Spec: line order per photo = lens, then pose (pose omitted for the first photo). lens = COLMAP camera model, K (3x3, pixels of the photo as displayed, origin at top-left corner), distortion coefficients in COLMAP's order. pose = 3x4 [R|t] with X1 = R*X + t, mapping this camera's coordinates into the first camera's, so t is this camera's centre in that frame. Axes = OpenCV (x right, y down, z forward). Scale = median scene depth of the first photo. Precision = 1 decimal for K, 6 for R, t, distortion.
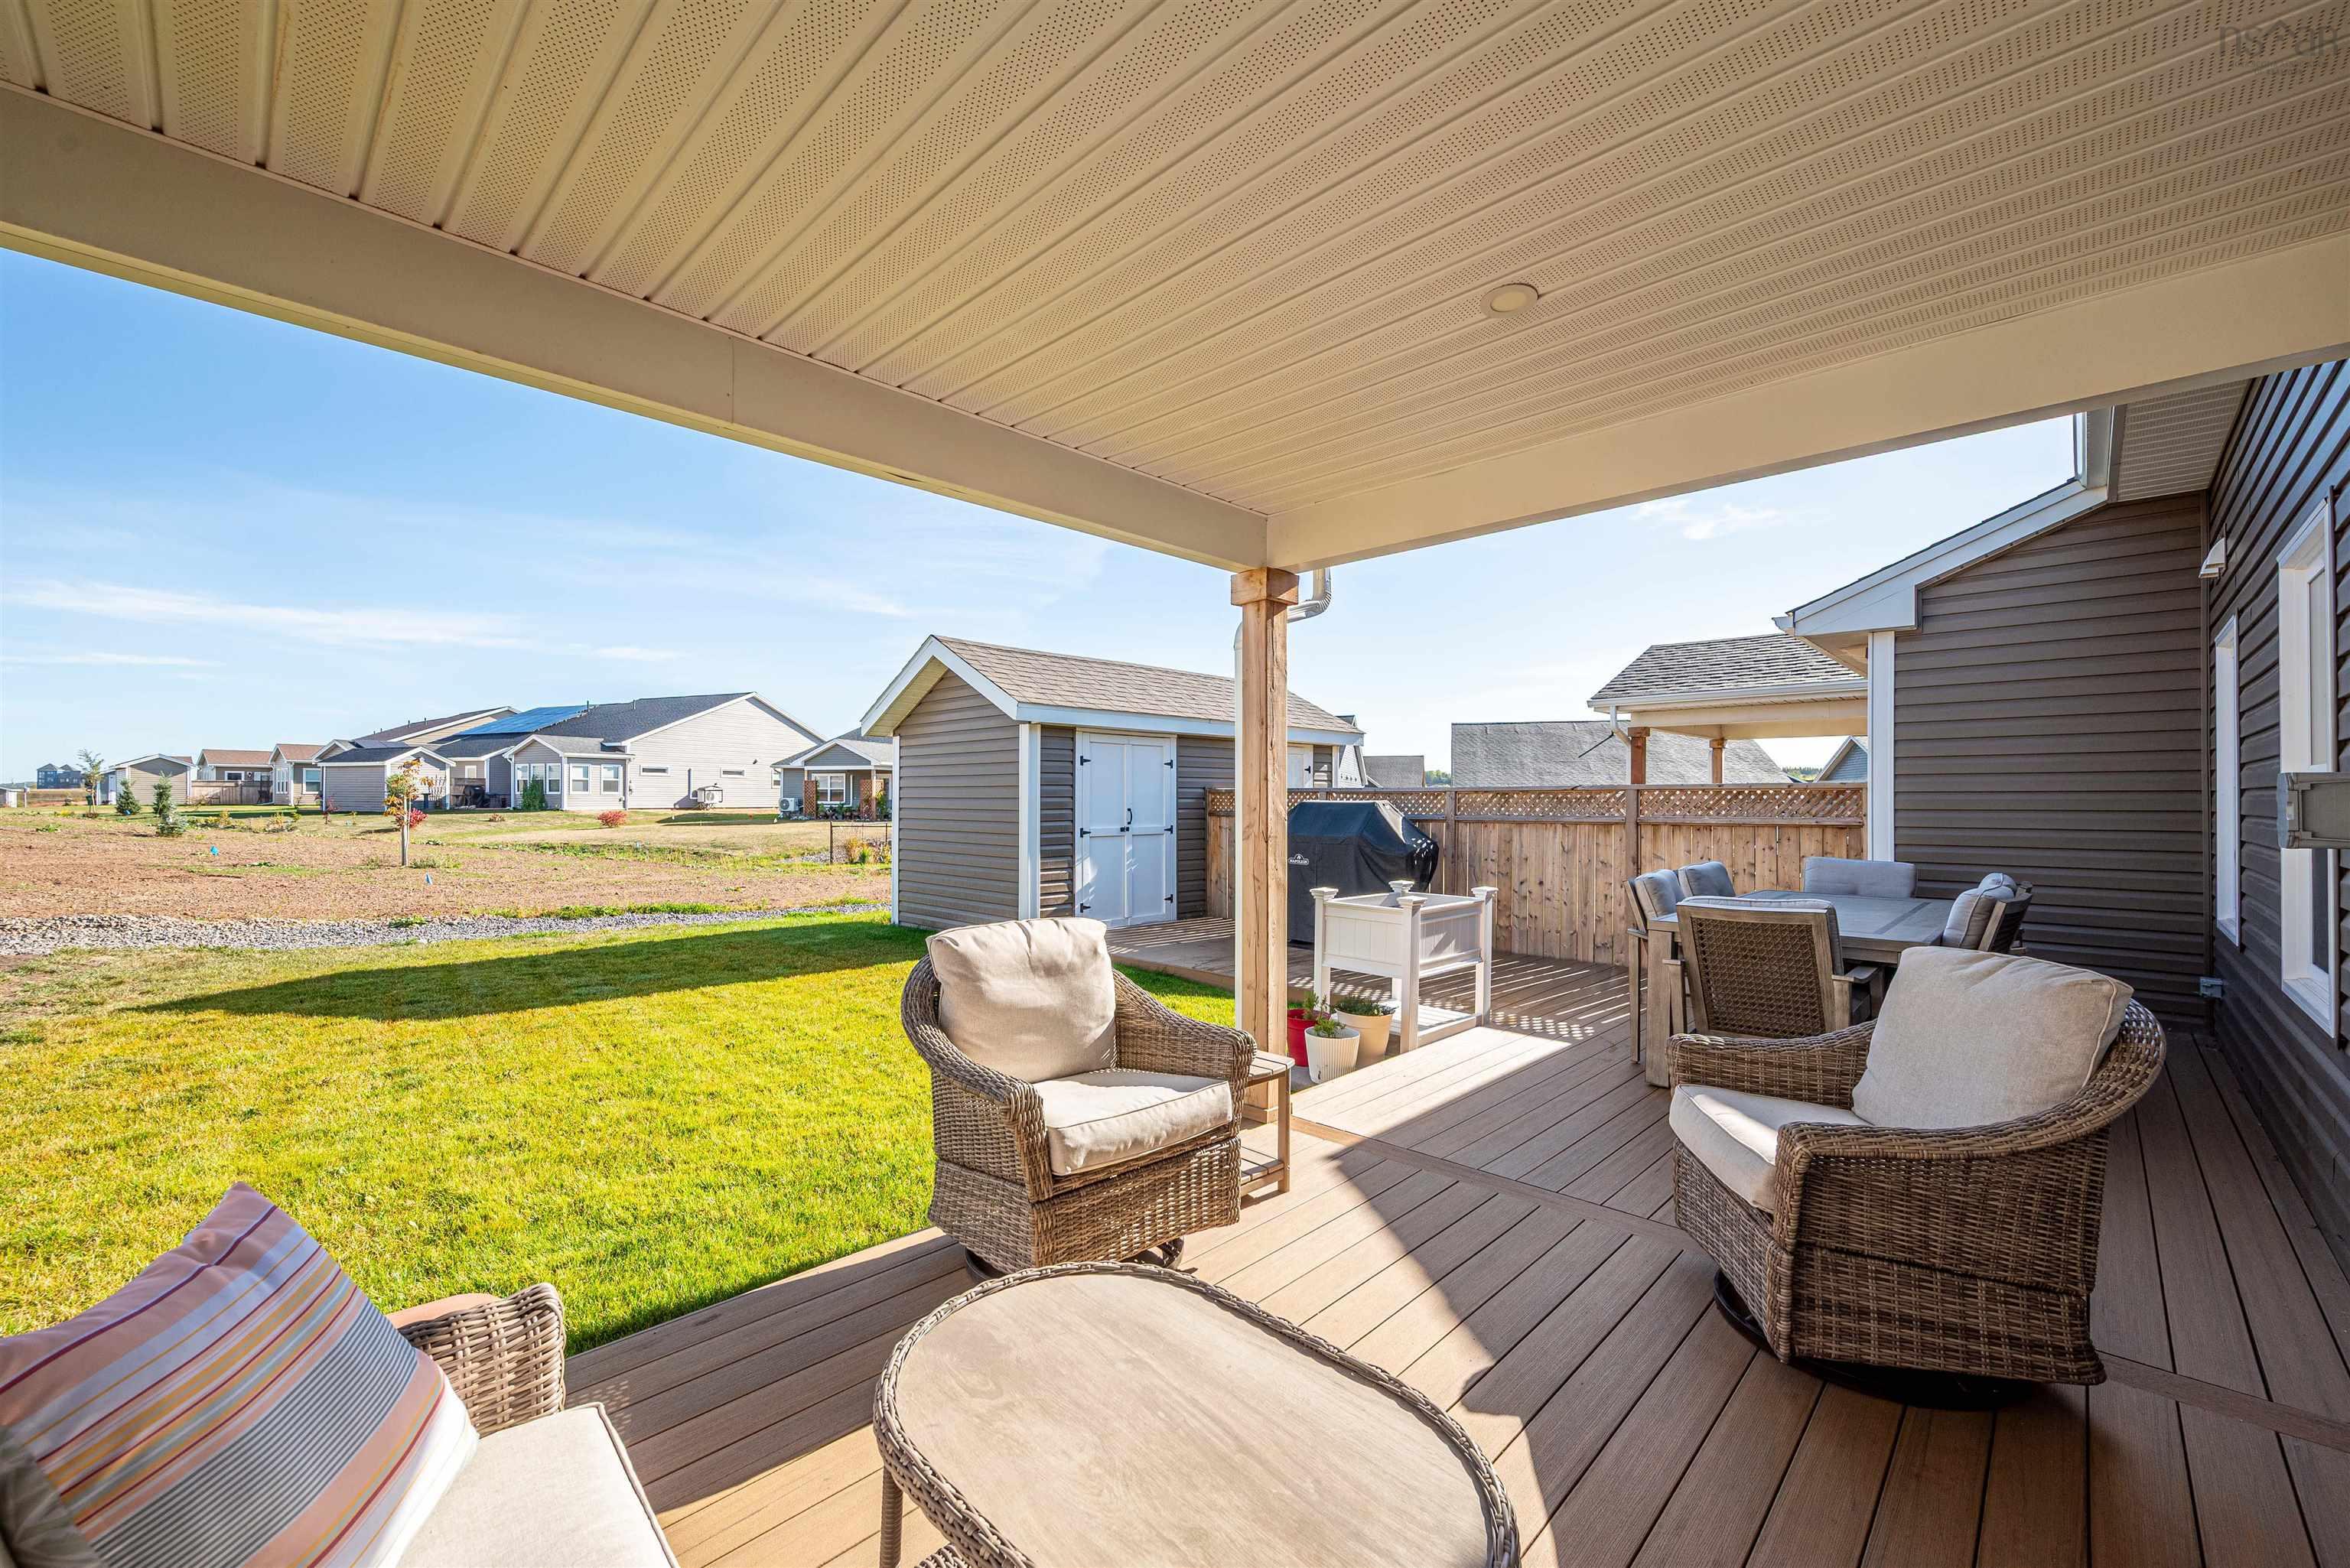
lens RADIAL K [[942.6, 0, 1154.4], [0, 942.6, 790.6], [0, 0, 1]] dist [-0.000455, -0.000136]
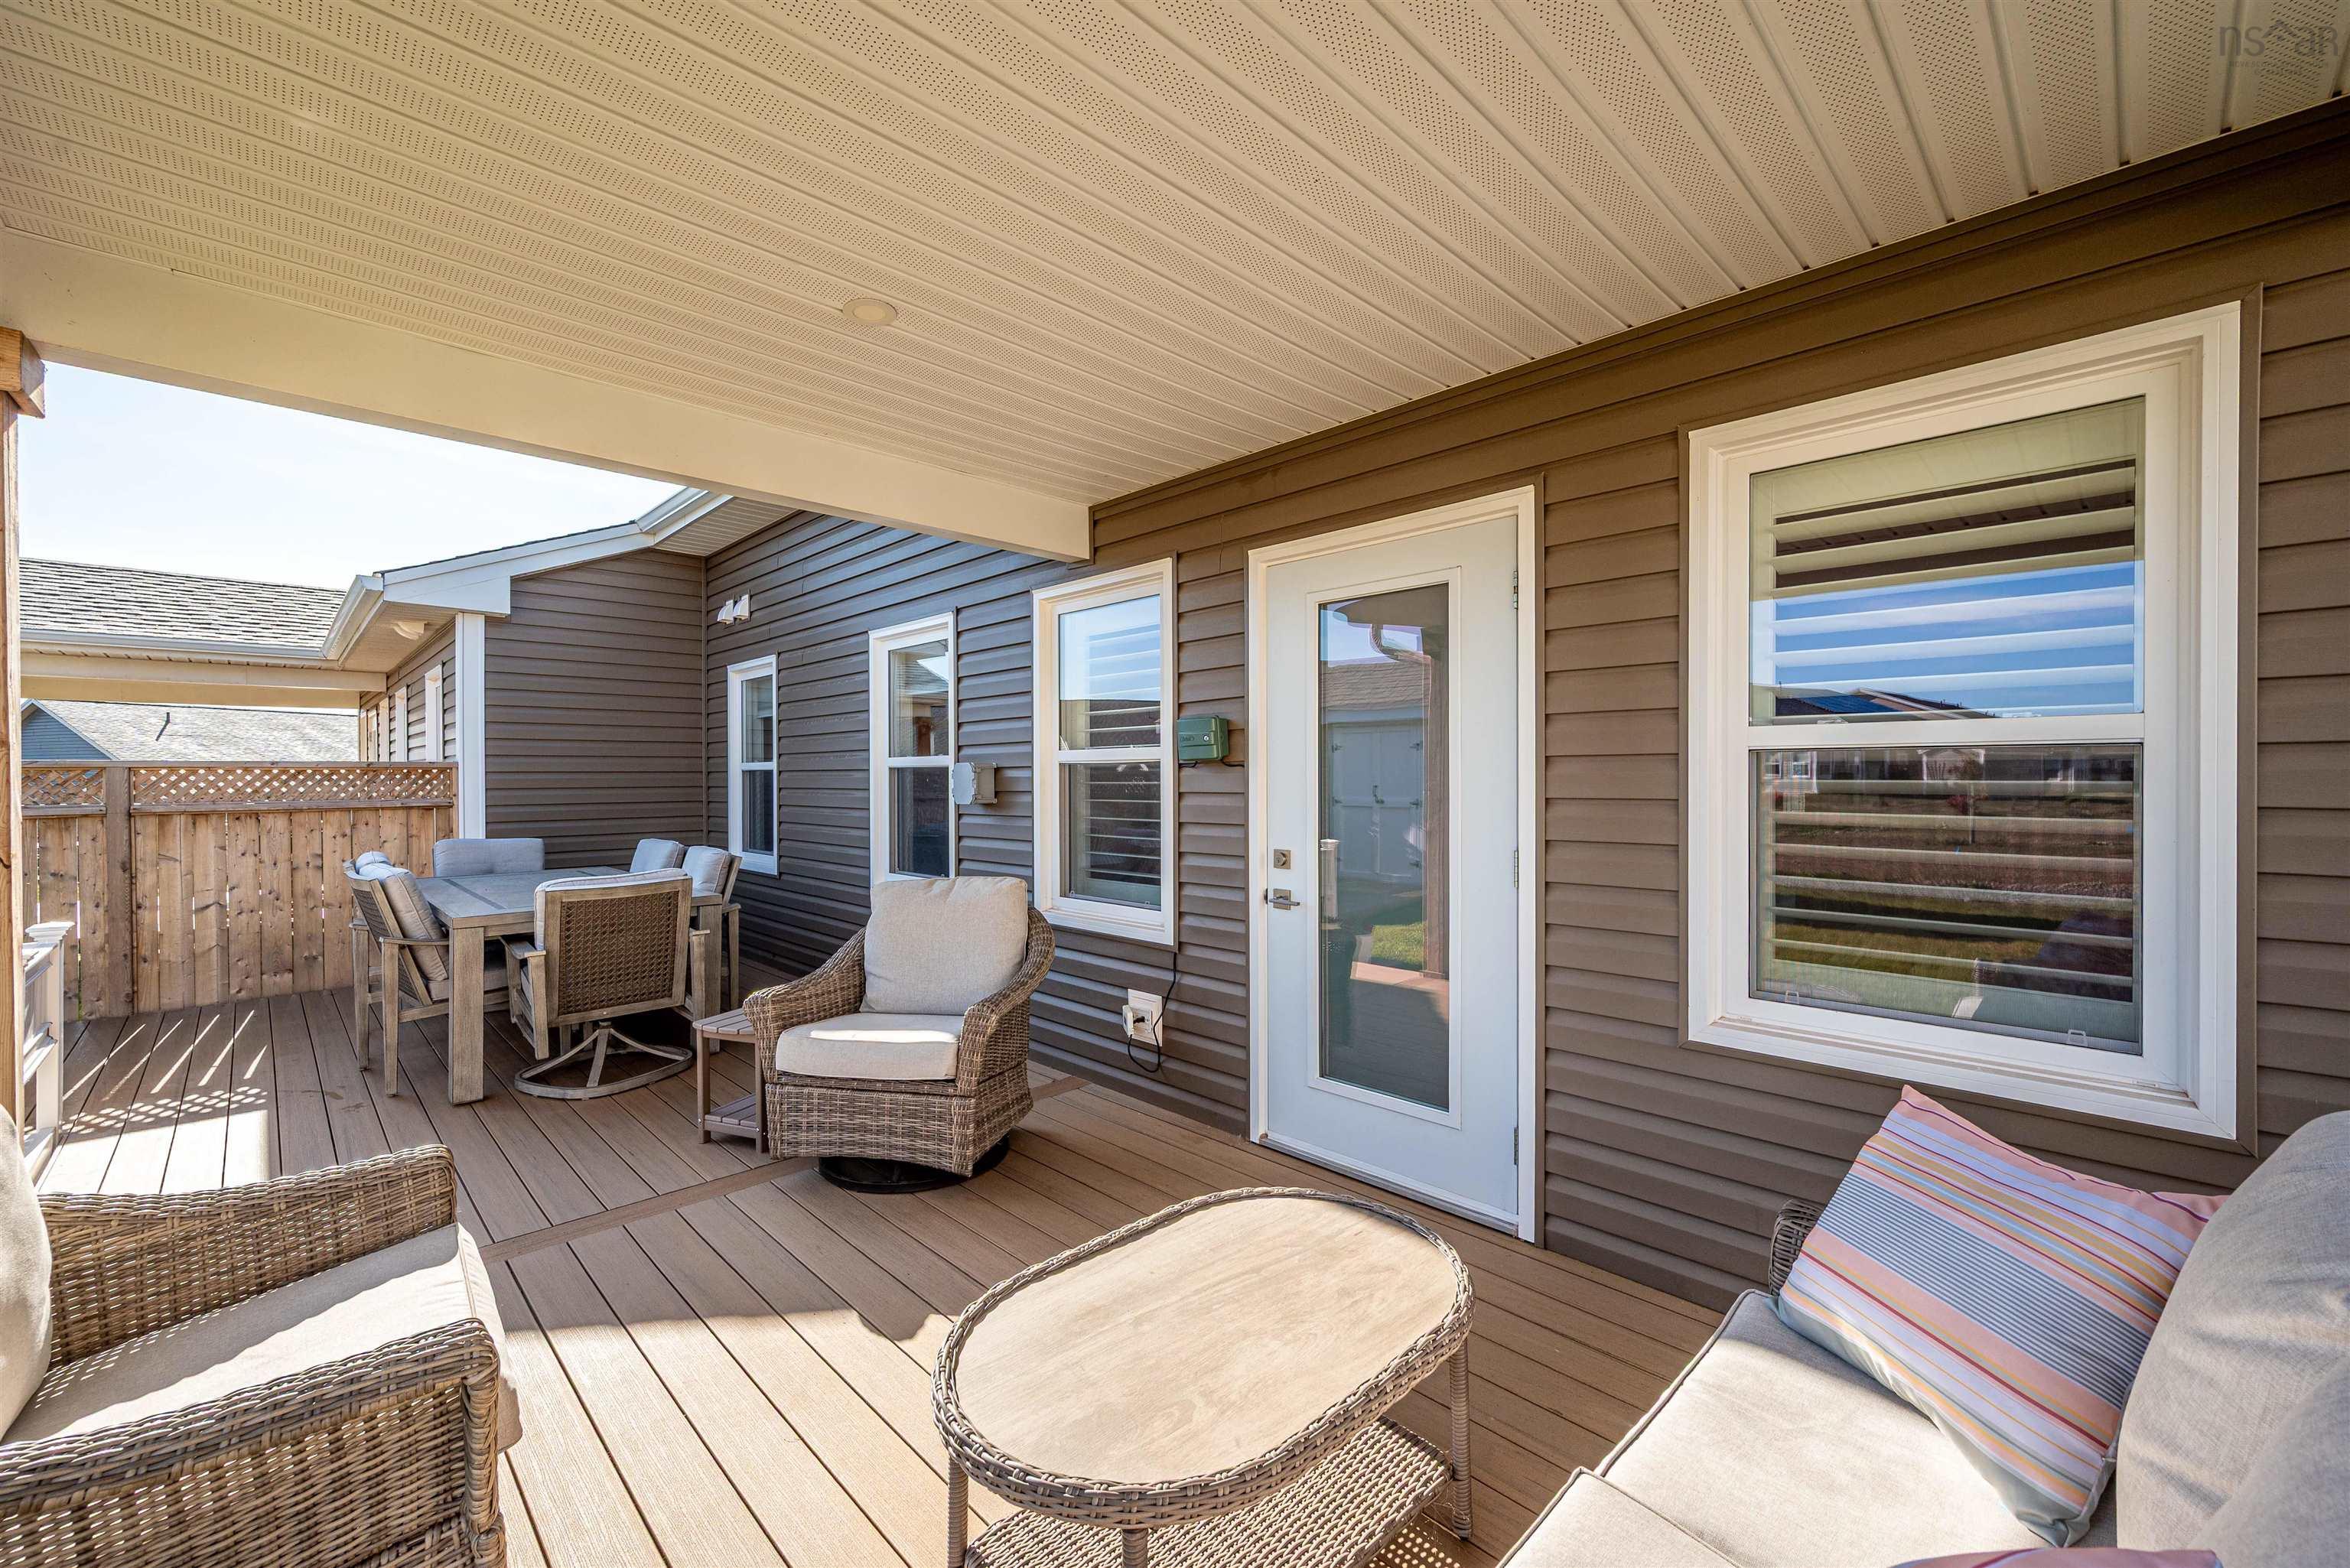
lens RADIAL K [[941.7, 0, 1205.0], [0, 941.7, 784.3], [0, 0, 1]] dist [-0.000607, -0.000032]
pose [[-0.006795, -0.010300, 0.999924, -0.214739], [-0.004874, 0.999935, 0.010267, 0.000763], [-0.999965, -0.004804, -0.006845, 0.191290]]
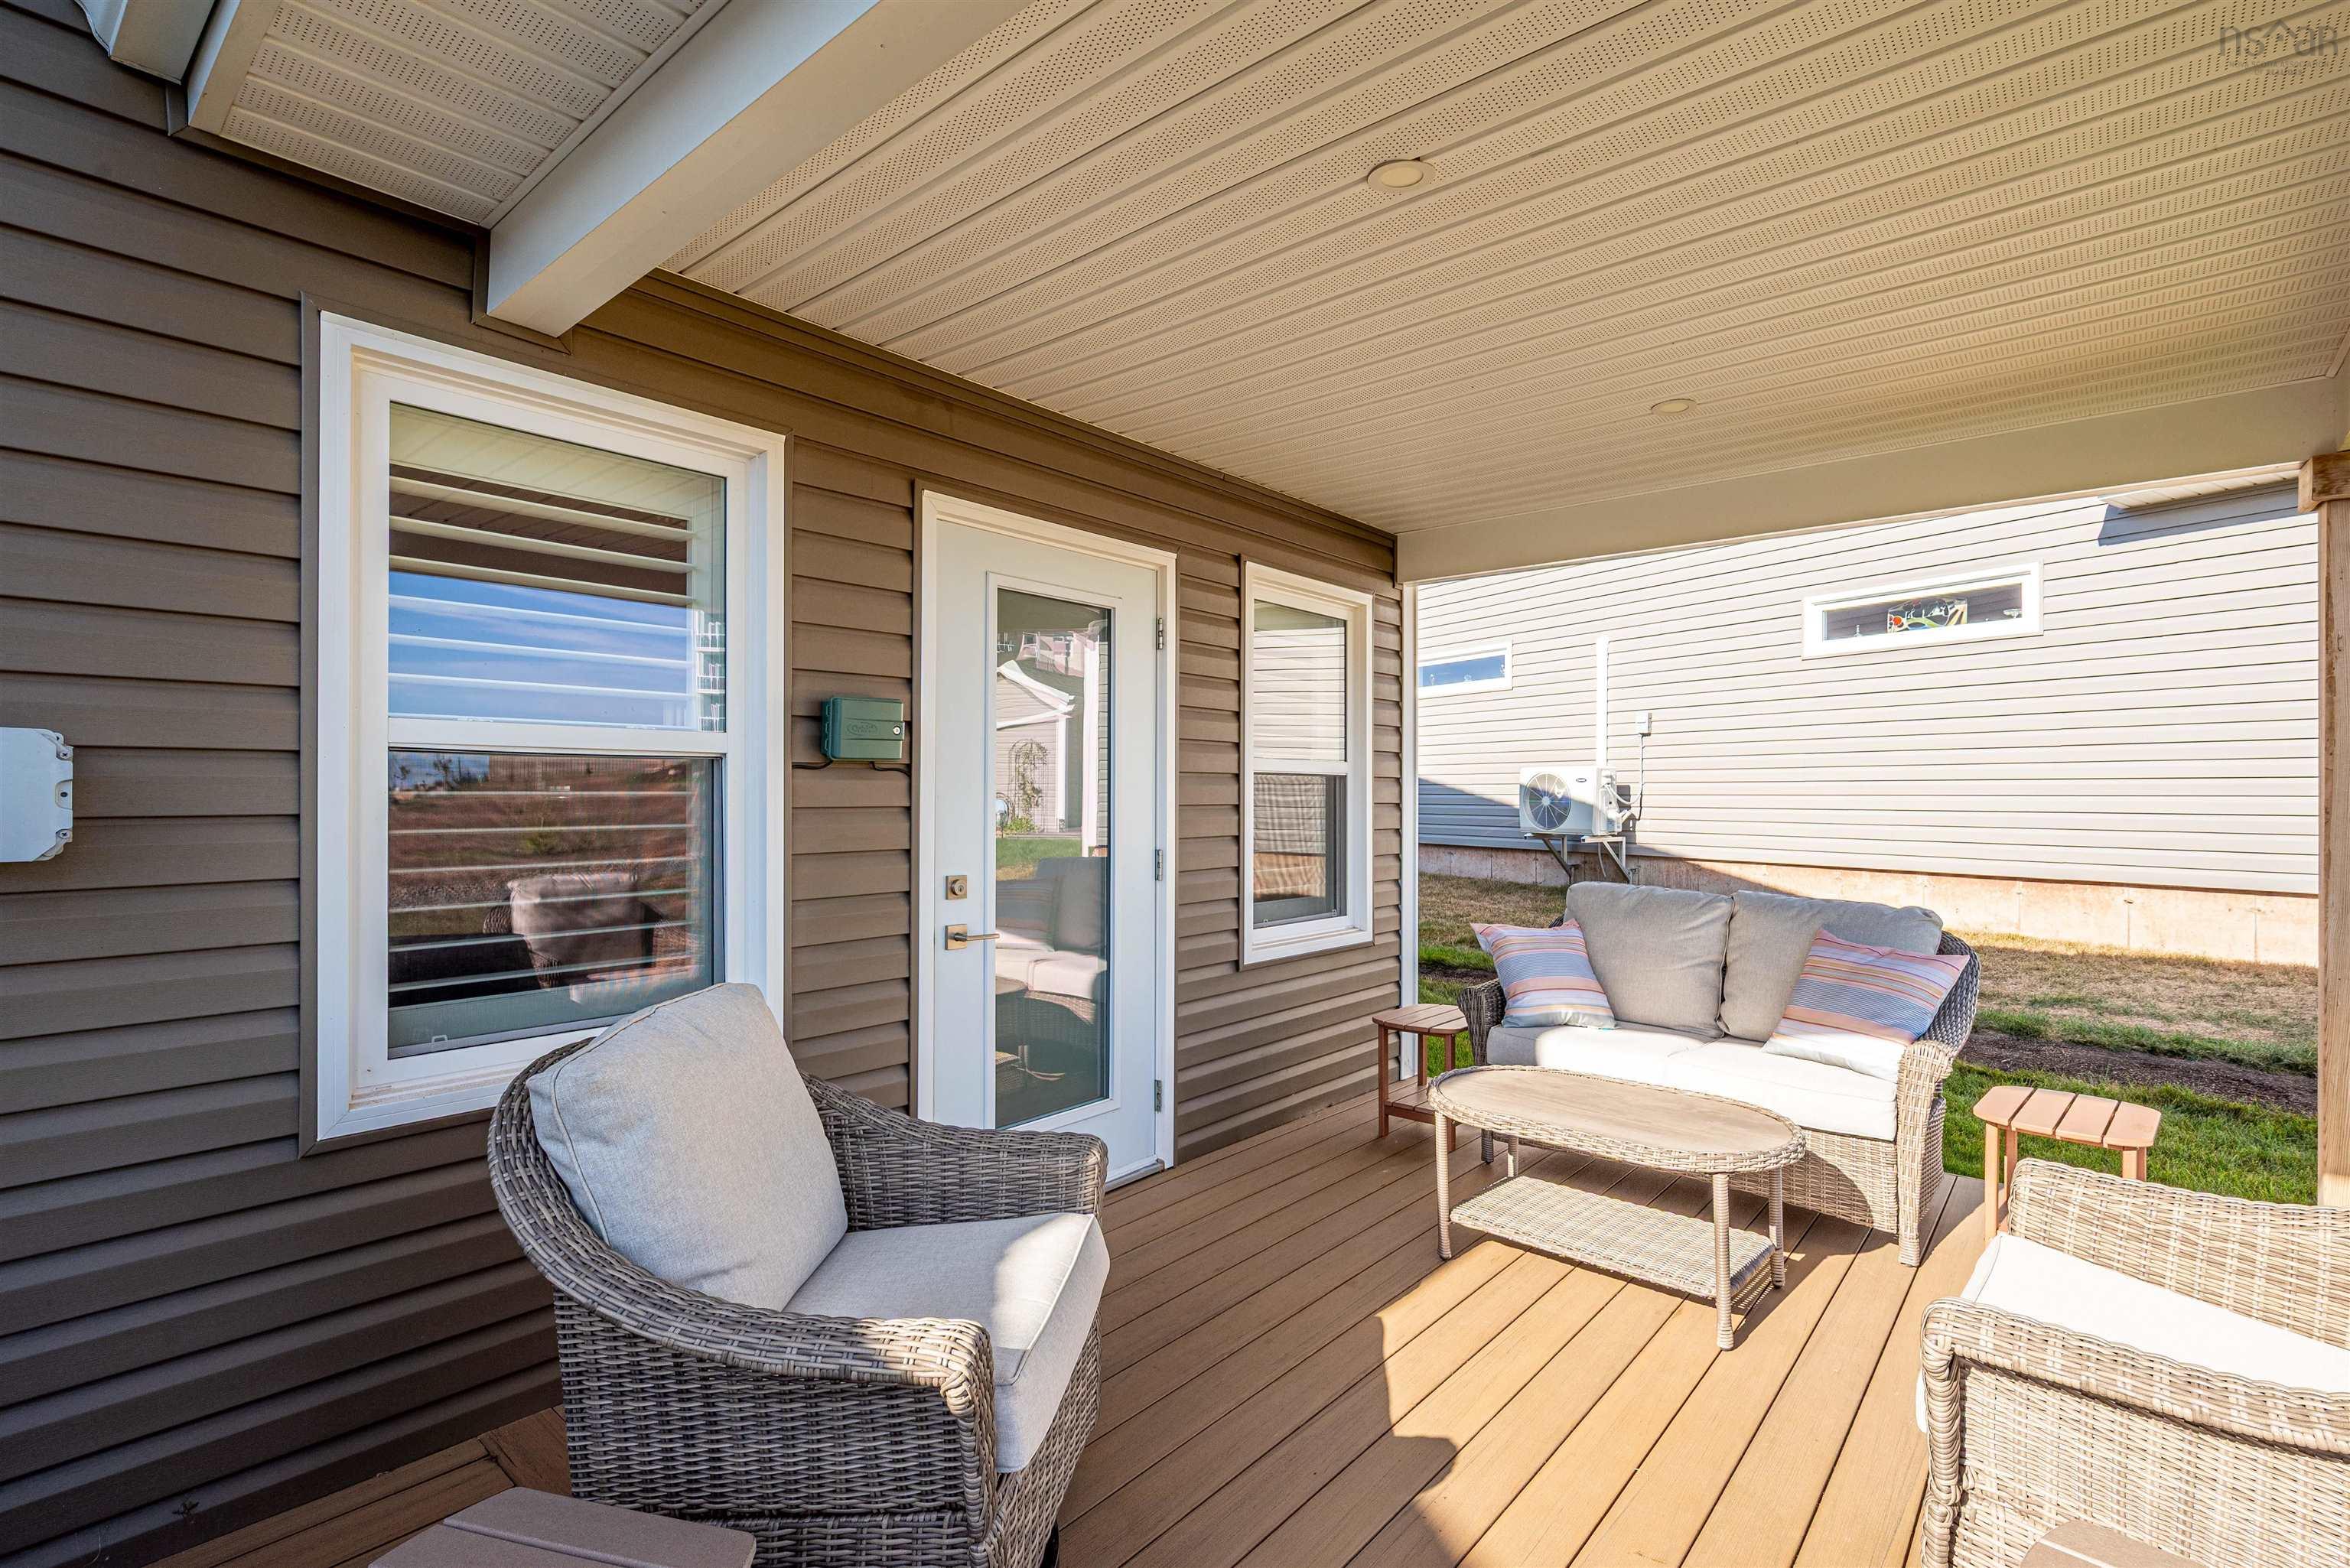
lens RADIAL K [[1071.4, 0, 1185.7], [0, 1071.4, 787.0], [0, 0, 1]] dist [0.021362, 0.000104]
pose [[-0.997187, -0.012078, -0.073972, 0.189601], [-0.011406, 0.999890, -0.009491, 0.005321], [0.074078, -0.008621, -0.997215, 0.584675]]
